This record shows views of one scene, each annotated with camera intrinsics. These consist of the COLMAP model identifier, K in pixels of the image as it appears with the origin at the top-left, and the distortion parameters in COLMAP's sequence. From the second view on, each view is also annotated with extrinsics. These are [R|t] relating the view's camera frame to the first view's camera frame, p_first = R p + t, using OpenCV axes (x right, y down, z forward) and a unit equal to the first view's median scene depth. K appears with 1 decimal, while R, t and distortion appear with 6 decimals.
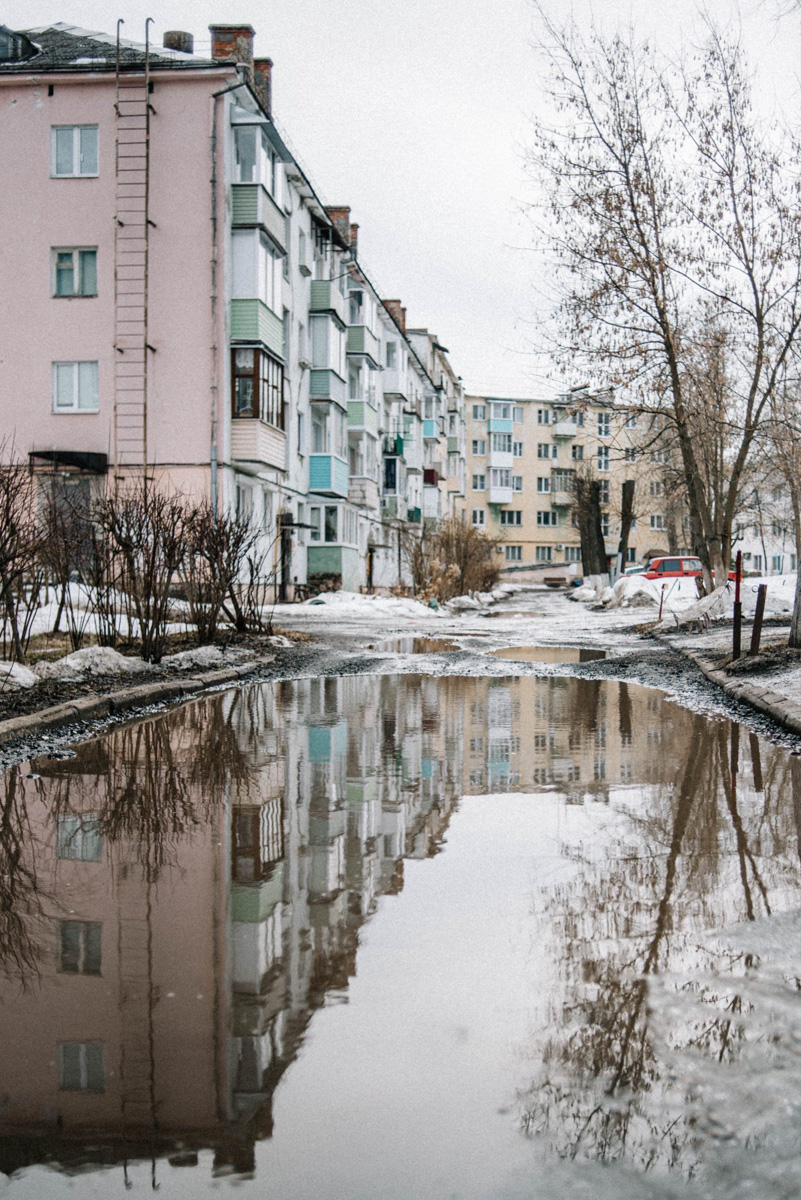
lens RADIAL K [[1319.0, 0, 399.9], [0, 1319.0, 637.8], [0, 0, 1]] dist [-0.011053, 0.001468]
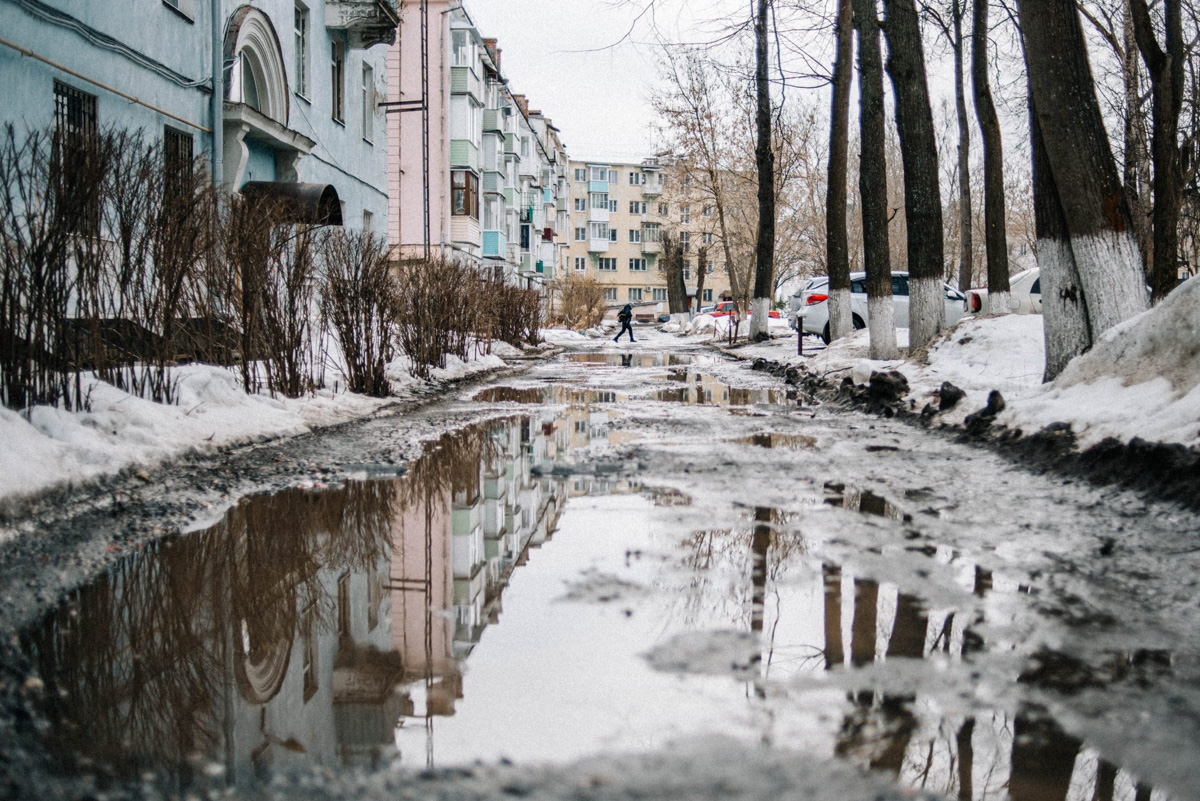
lens RADIAL K [[1319.0, 0, 600.0], [0, 1319.0, 400.5], [0, 0, 1]] dist [-0.011053, 0.001468]
pose [[0.996056, -0.008264, 0.088346, -0.037029], [0.006486, 0.999771, 0.020386, 0.009612], [-0.088494, -0.019732, 0.995881, -0.237807]]
